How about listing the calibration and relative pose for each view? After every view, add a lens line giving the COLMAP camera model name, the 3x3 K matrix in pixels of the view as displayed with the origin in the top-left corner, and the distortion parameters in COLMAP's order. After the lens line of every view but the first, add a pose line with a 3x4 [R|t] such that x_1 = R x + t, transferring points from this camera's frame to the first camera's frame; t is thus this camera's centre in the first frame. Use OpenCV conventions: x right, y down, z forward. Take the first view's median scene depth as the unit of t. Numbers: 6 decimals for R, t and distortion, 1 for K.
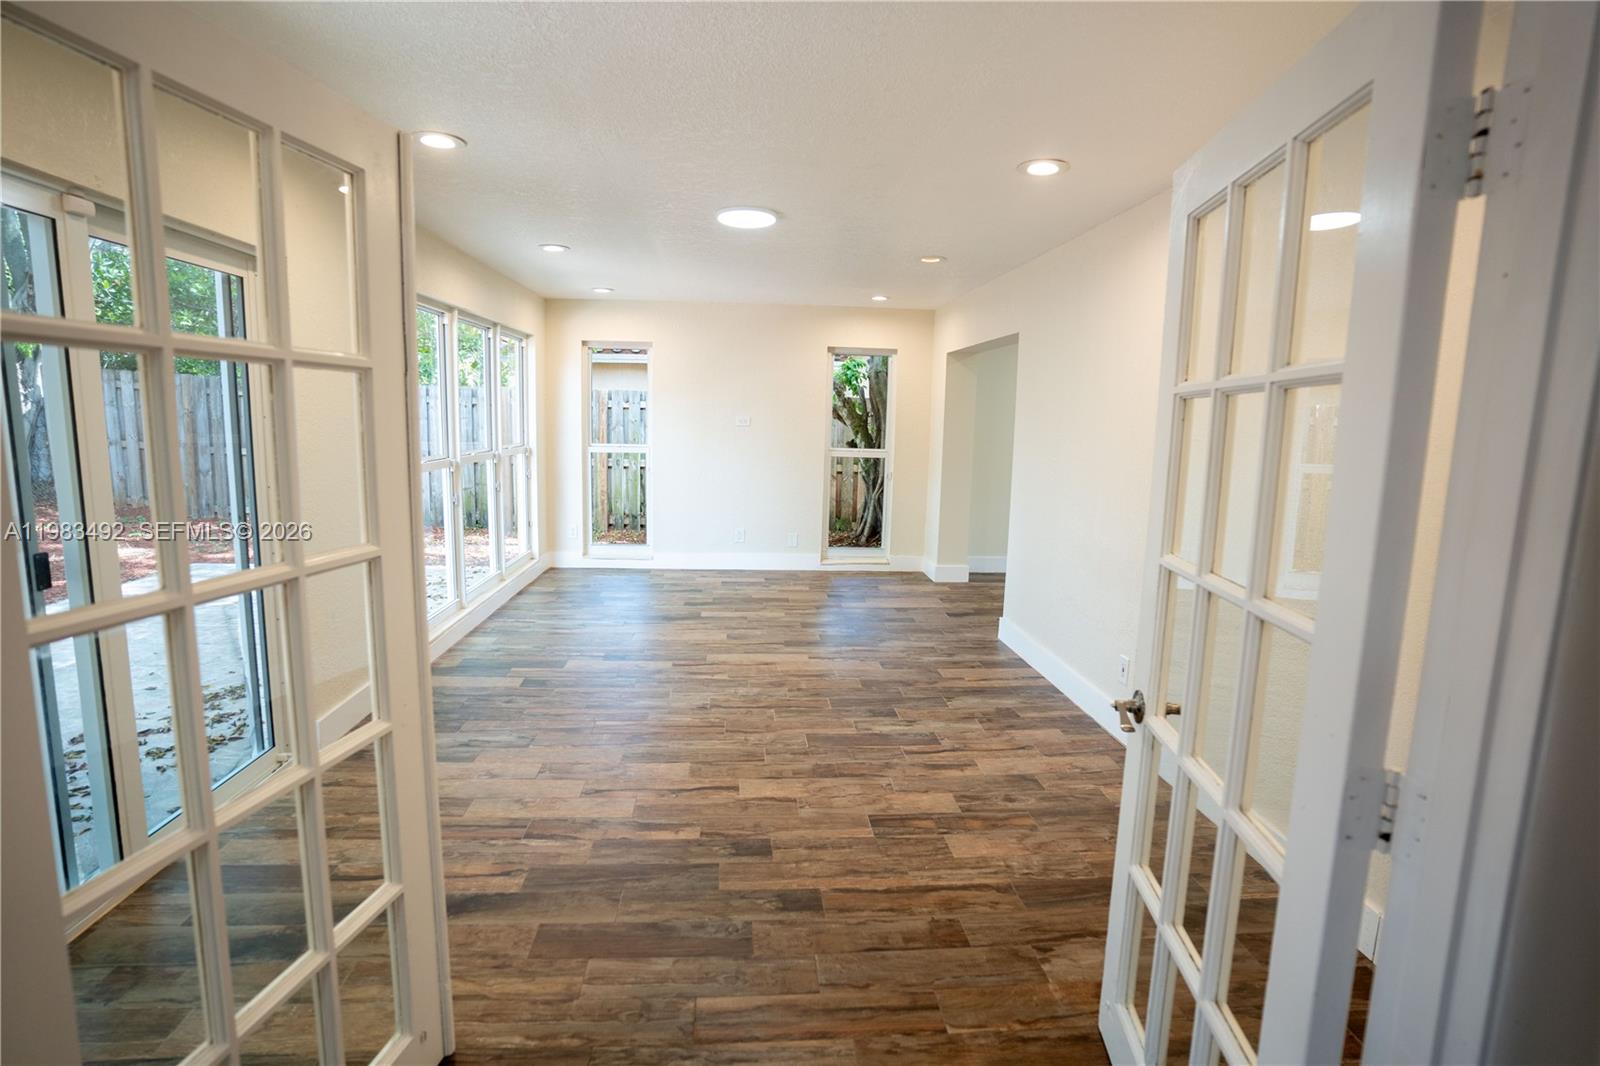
lens RADIAL K [[792.6, 0, 797.9], [0, 792.6, 531.2], [0, 0, 1]] dist [-0.028170, -0.000111]
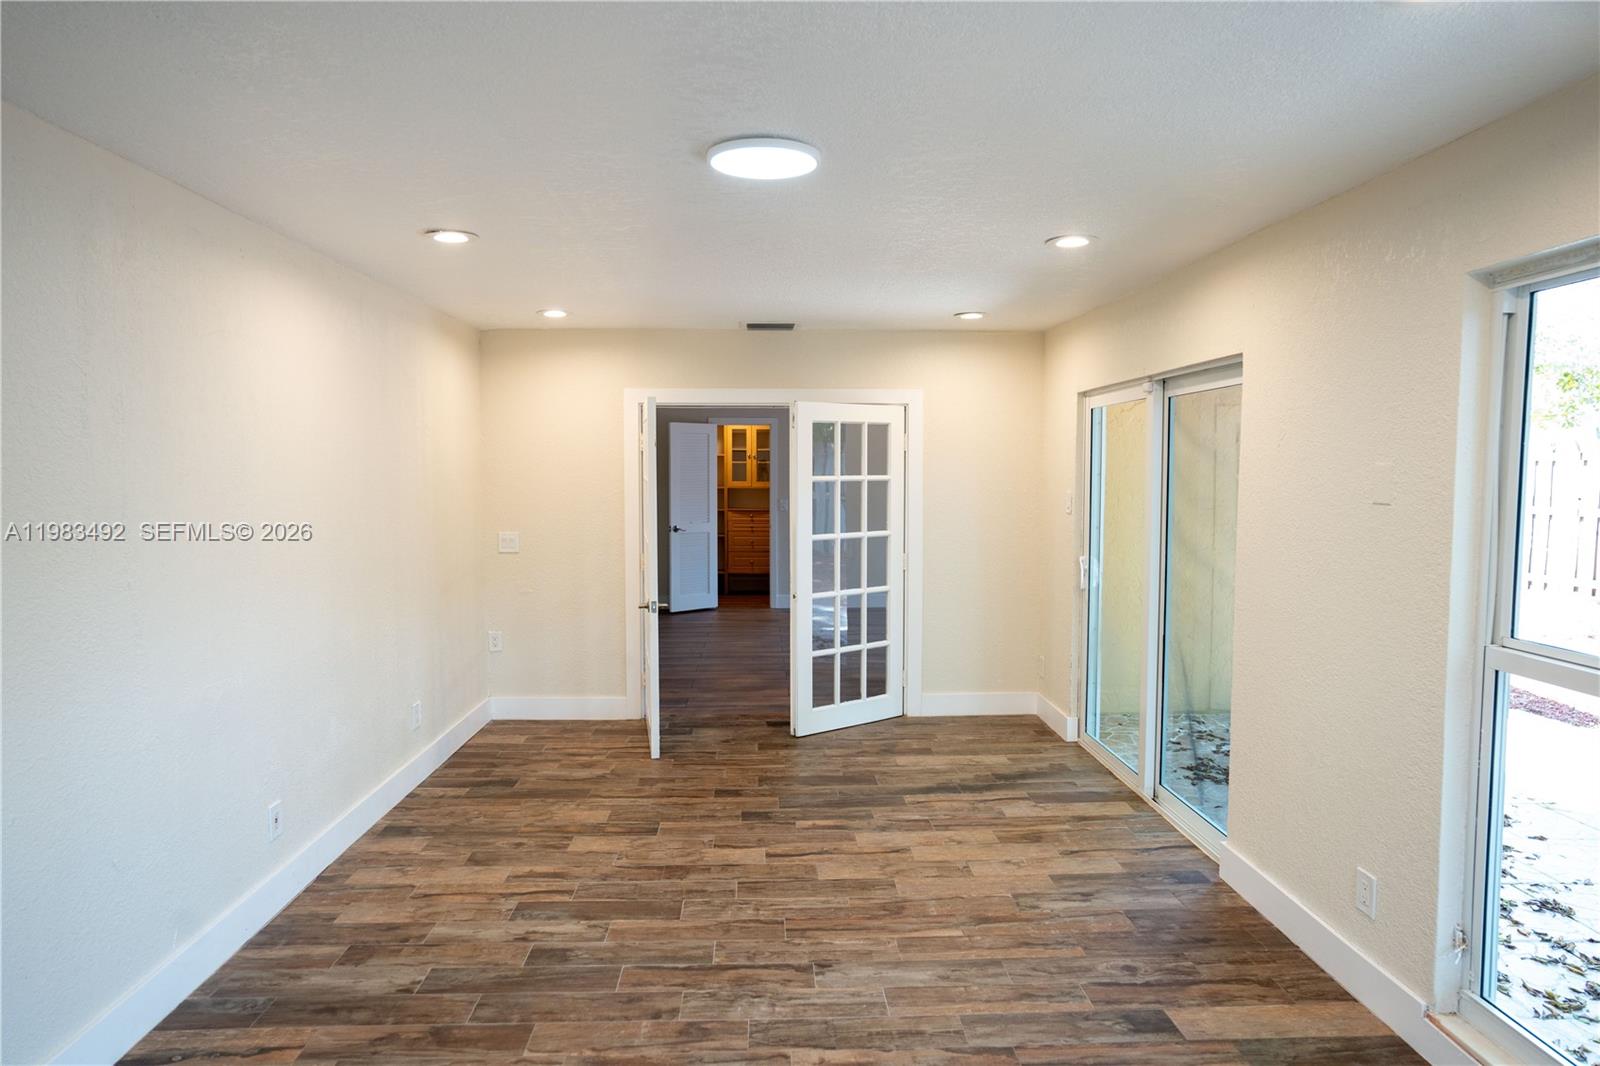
lens RADIAL K [[915.4, 0, 803.3], [0, 915.4, 532.3], [0, 0, 1]] dist [0.001365, -0.000006]
pose [[-0.999376, -0.022464, 0.027264, -0.142986], [-0.016148, 0.976916, 0.213012, -0.341907], [-0.031420, 0.212438, -0.976669, 2.023916]]
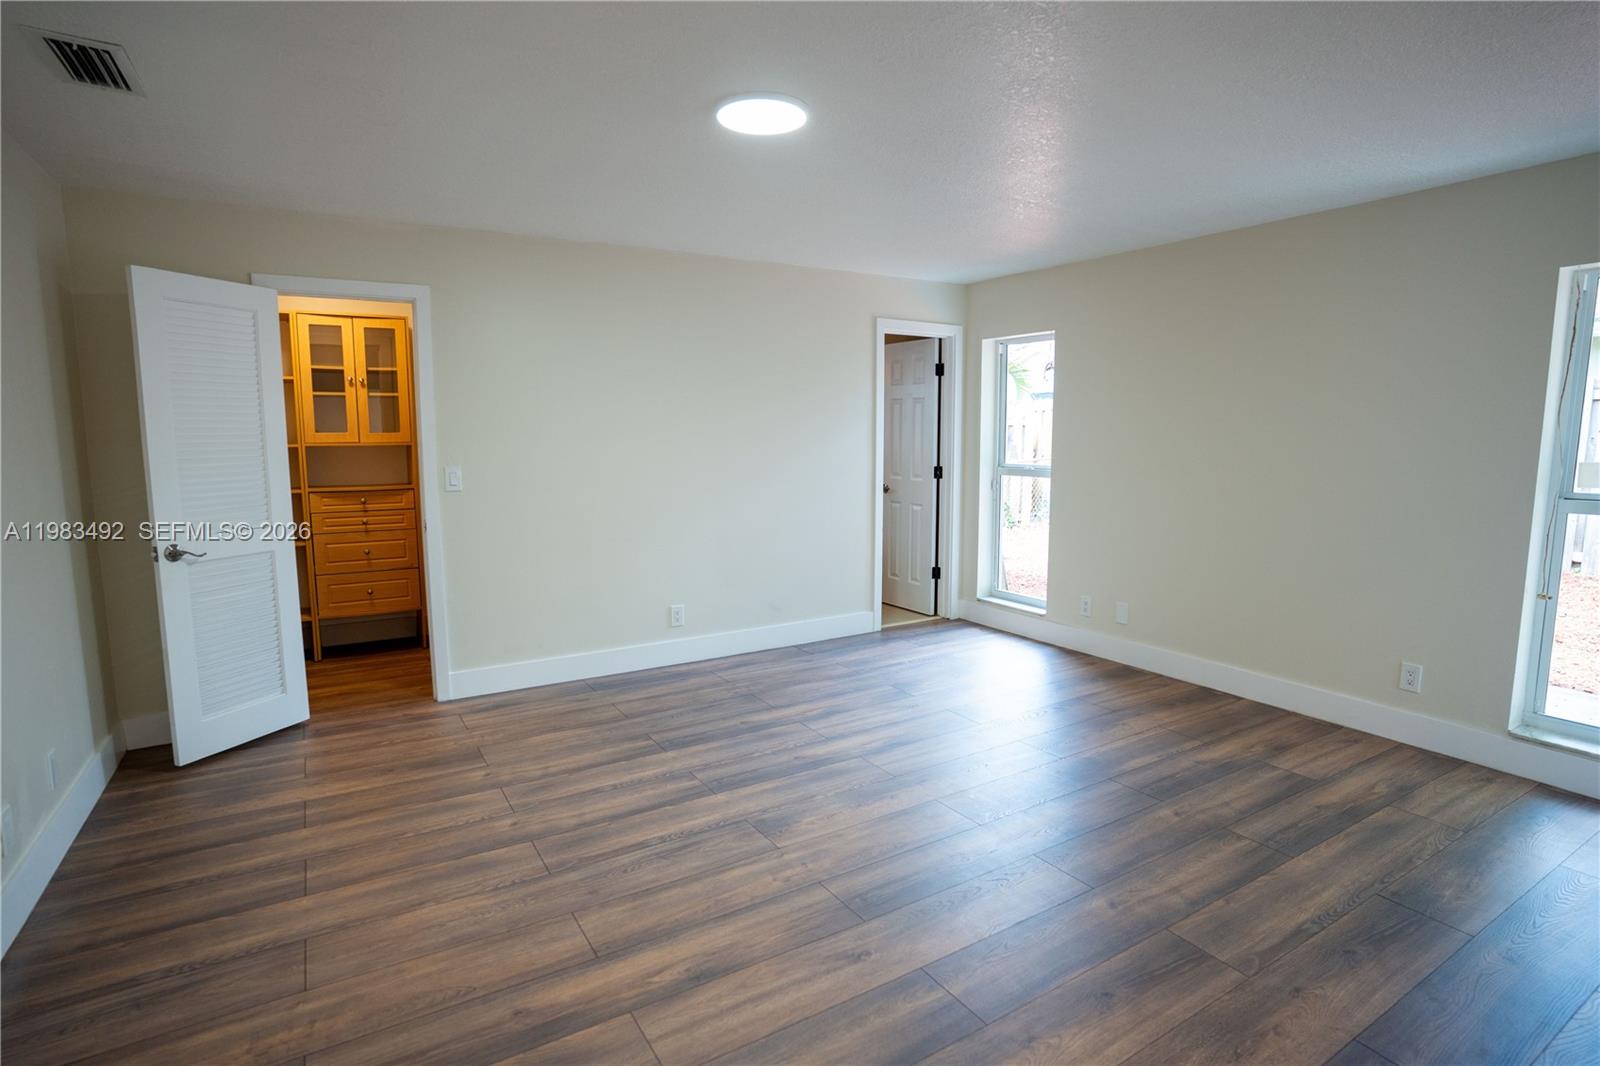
lens RADIAL K [[792.6, 0, 796.3], [0, 792.6, 531.6], [0, 0, 1]] dist [-0.028170, -0.000111]
pose [[-0.885448, 0.038170, -0.463169, -0.012619], [-0.084700, 0.966676, 0.241586, -0.187658], [0.456956, 0.253142, -0.852708, 1.151821]]
